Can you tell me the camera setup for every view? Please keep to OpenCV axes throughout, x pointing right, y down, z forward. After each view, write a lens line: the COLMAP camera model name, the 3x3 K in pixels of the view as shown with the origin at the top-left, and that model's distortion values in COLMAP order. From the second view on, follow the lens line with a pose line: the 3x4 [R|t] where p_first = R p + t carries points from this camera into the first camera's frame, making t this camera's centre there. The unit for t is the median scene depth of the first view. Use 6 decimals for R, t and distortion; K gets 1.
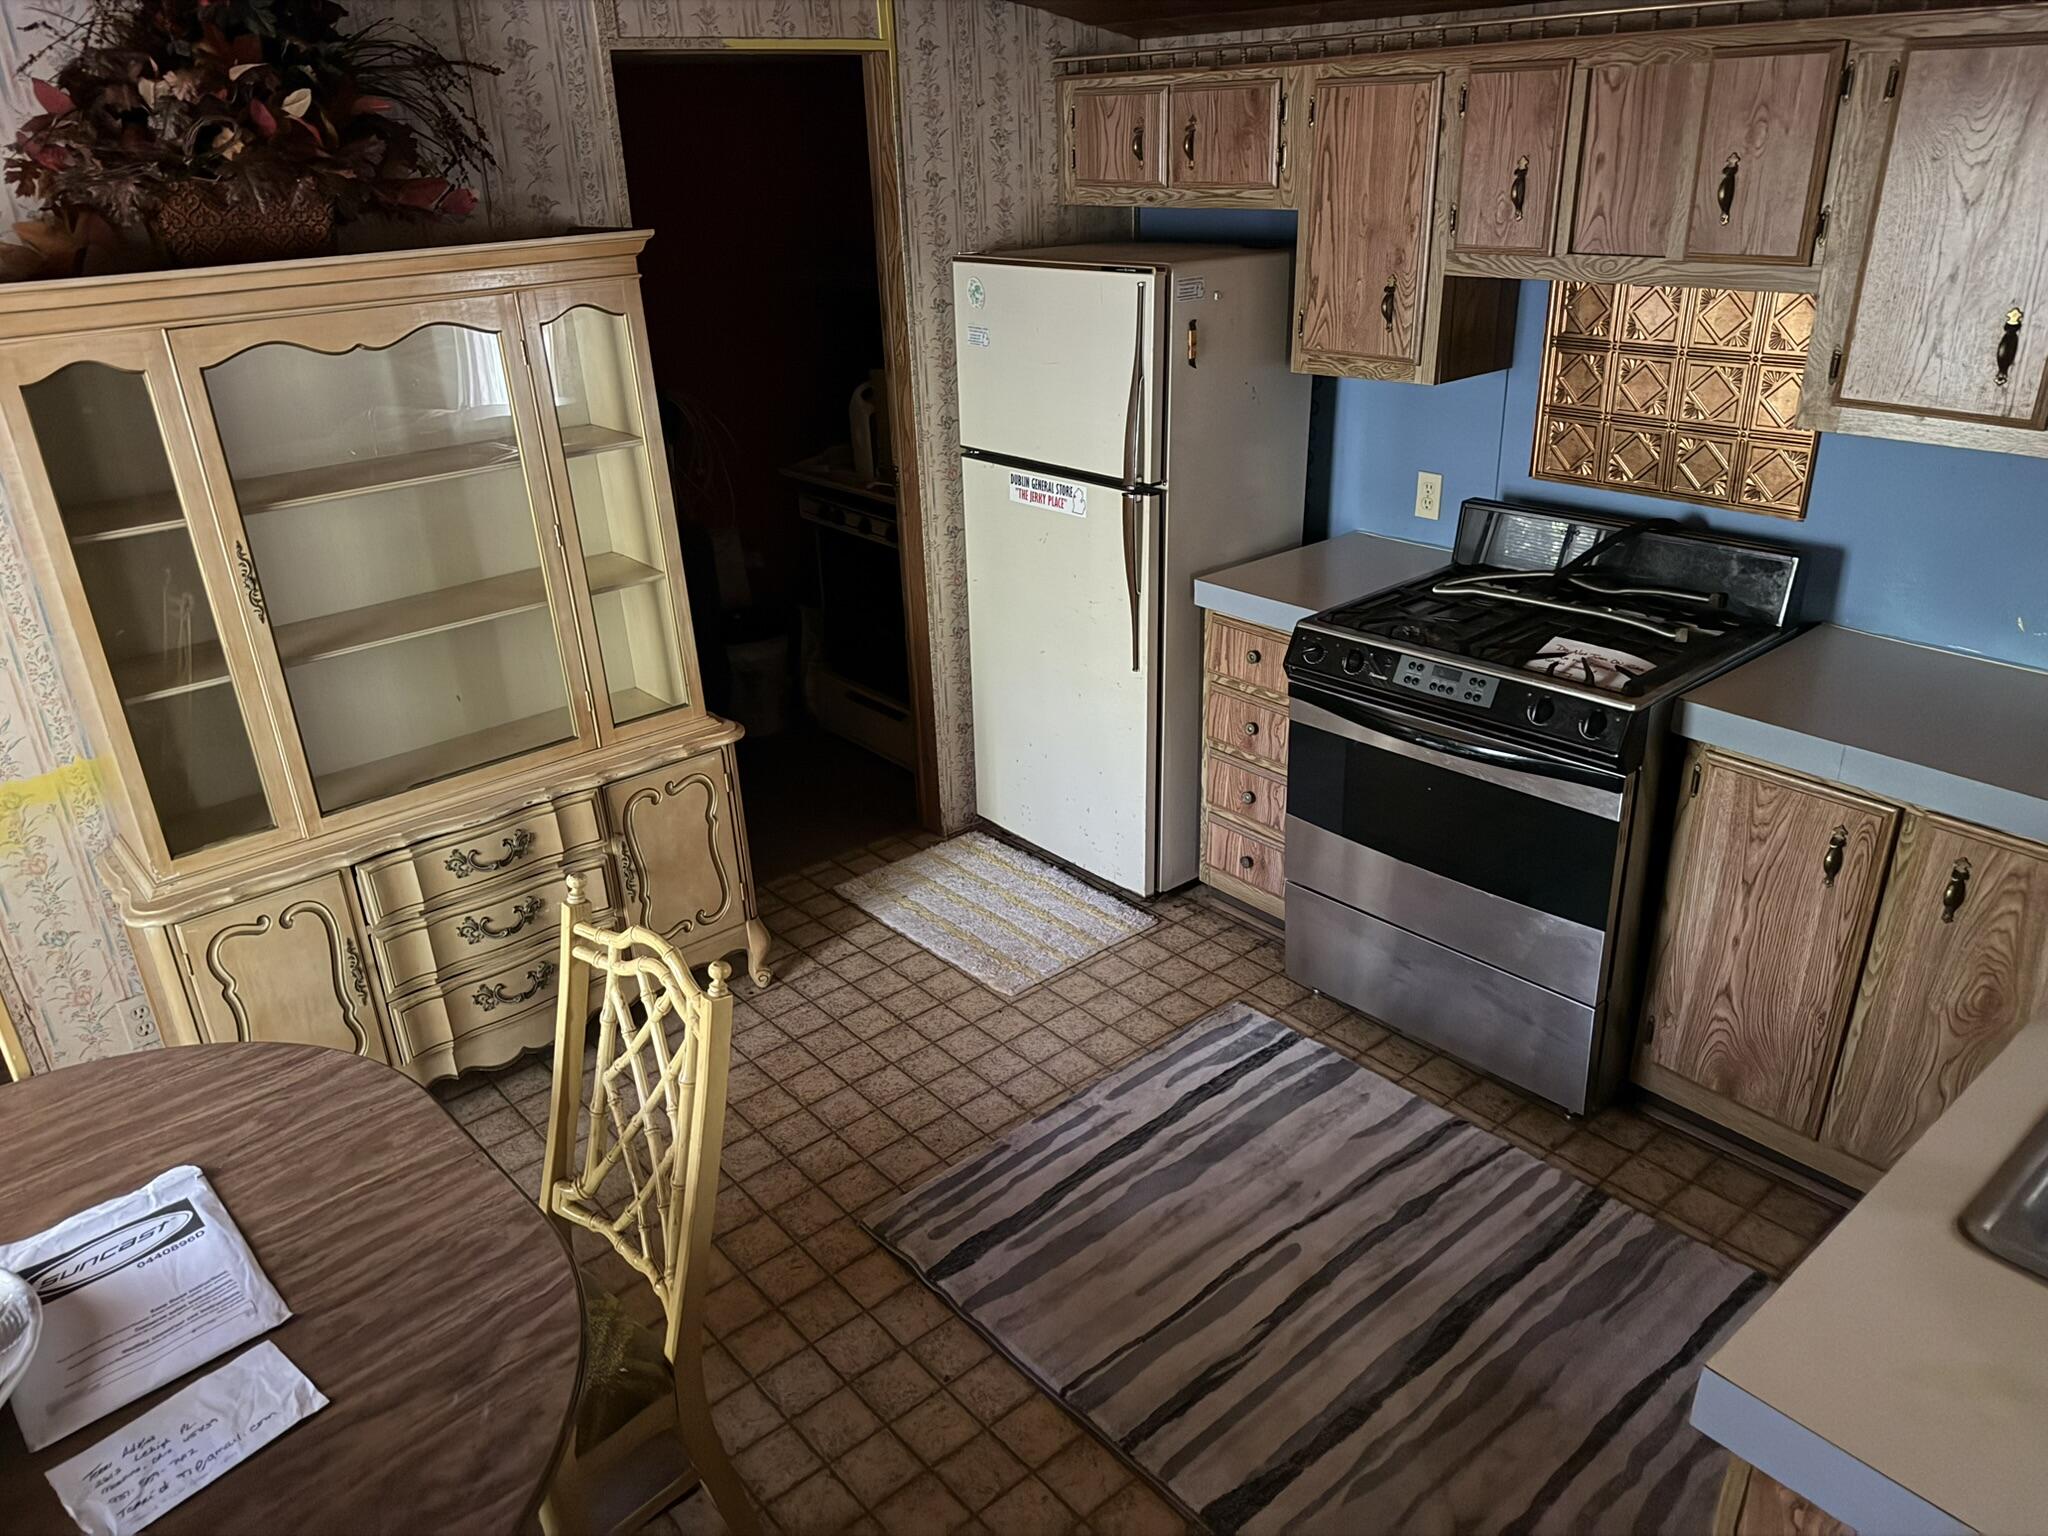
lens RADIAL K [[1422.7, 0, 1031.8], [0, 1422.7, 769.1], [0, 0, 1]] dist [0.000587, -0.024165]
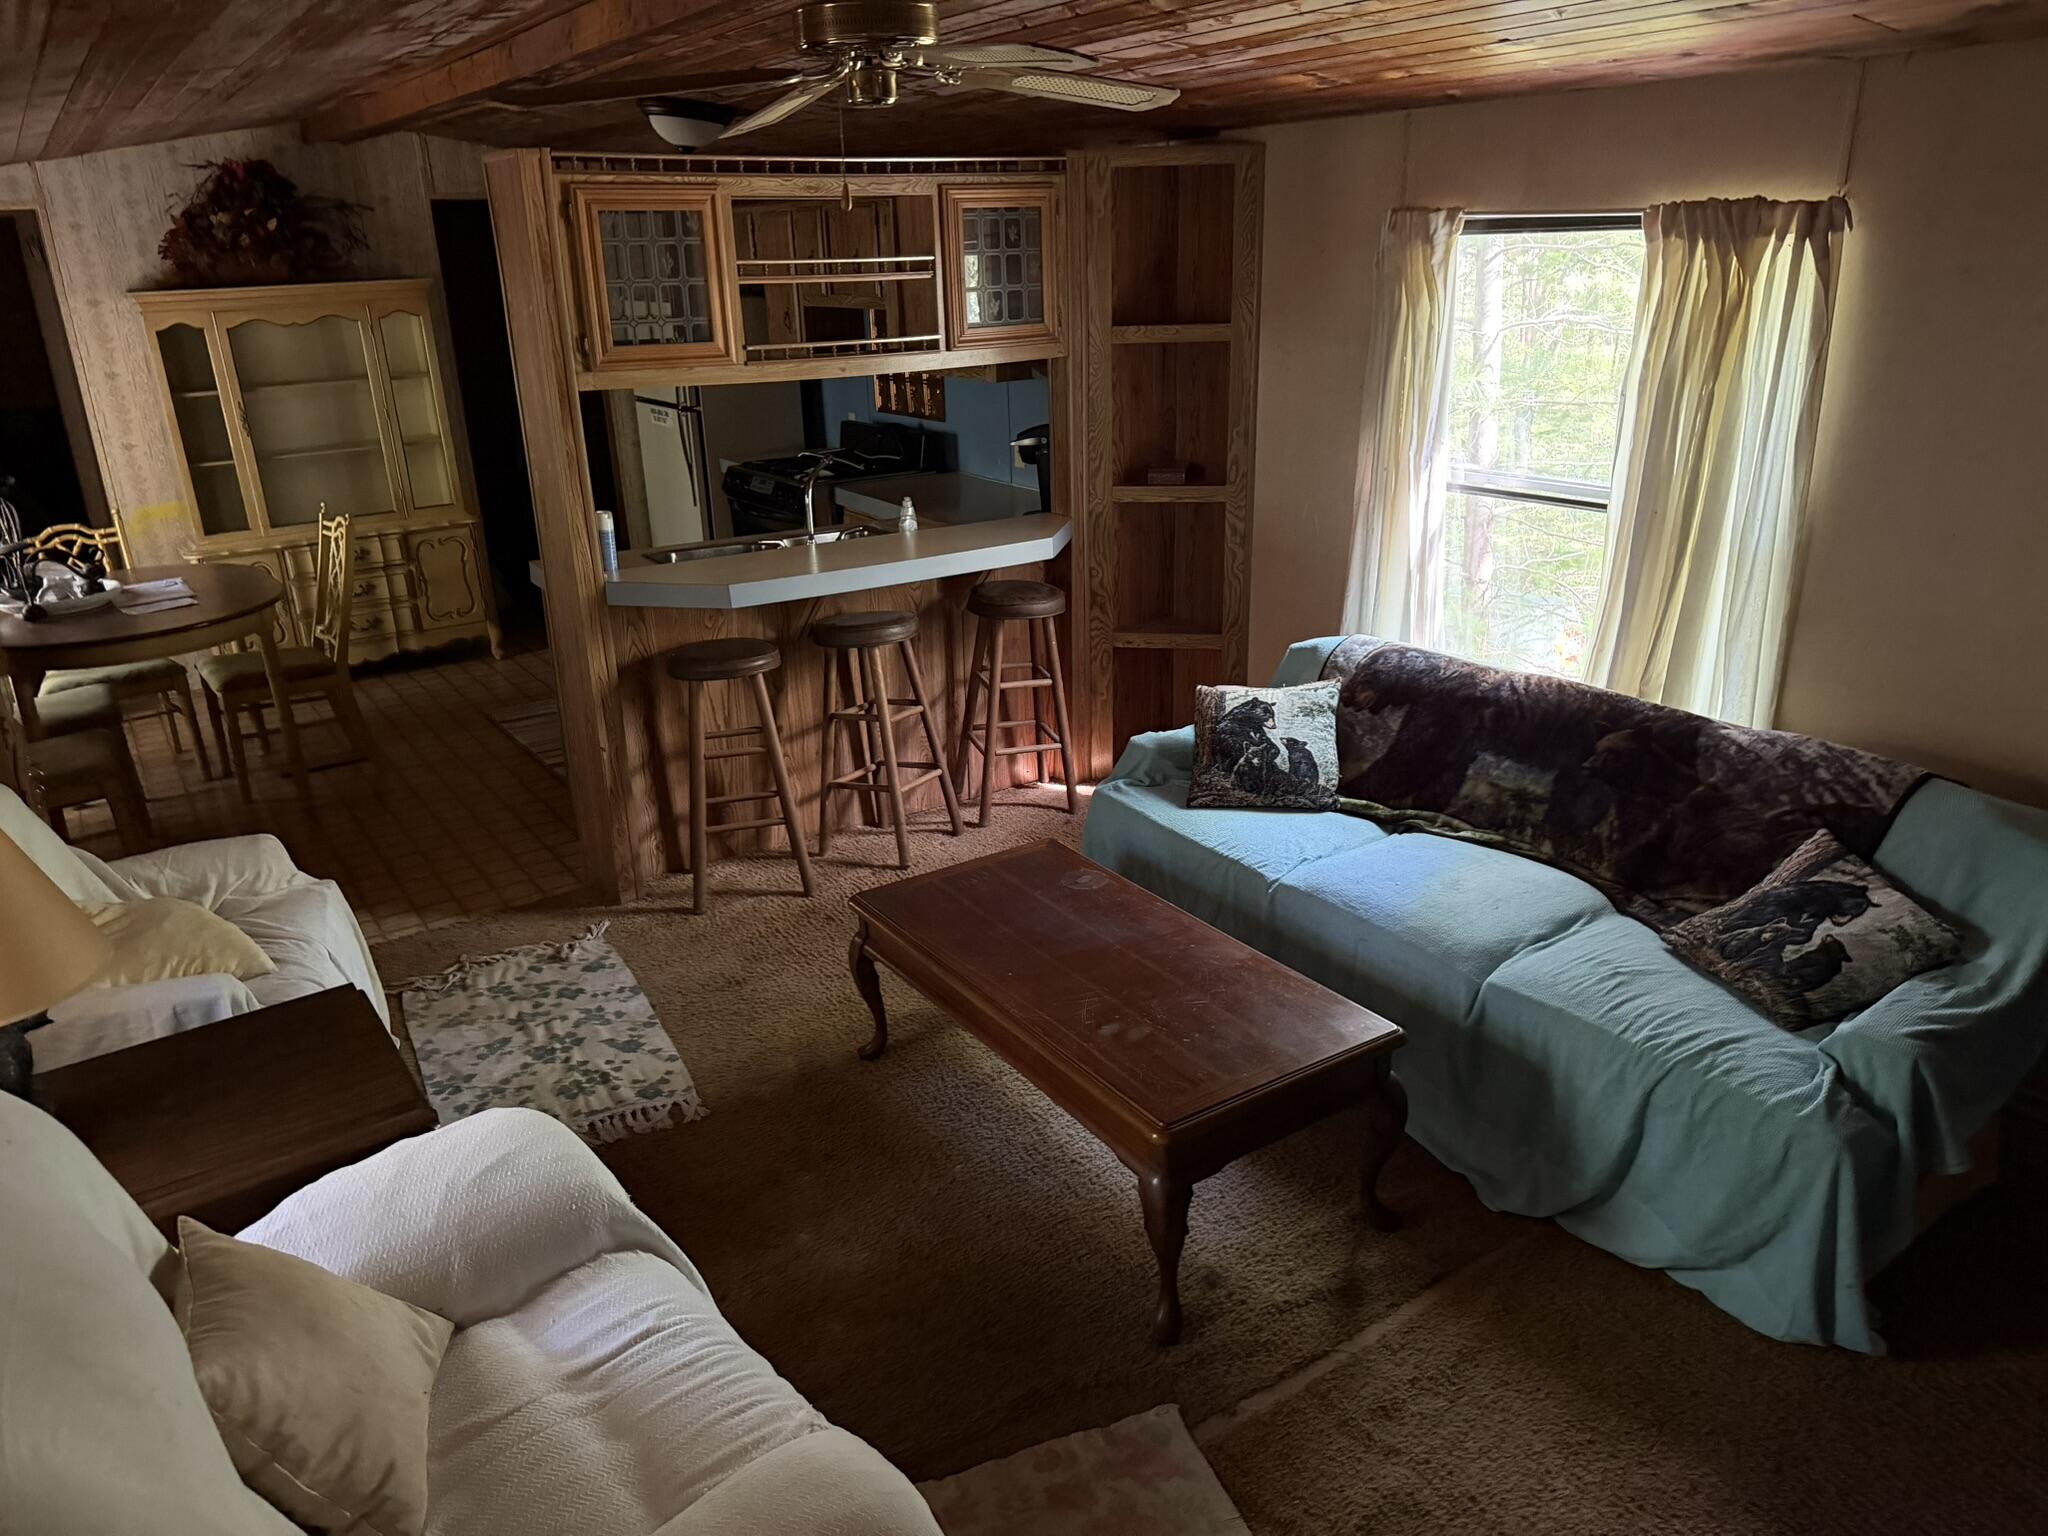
lens RADIAL K [[1422.7, 0, 1018.7], [0, 1422.7, 770.5], [0, 0, 1]] dist [0.000587, -0.024165]
pose [[0.993440, 0.040234, -0.107044, 0.981773], [-0.046851, 0.997096, -0.060035, 0.517382], [0.104318, 0.064656, 0.992440, -1.146244]]
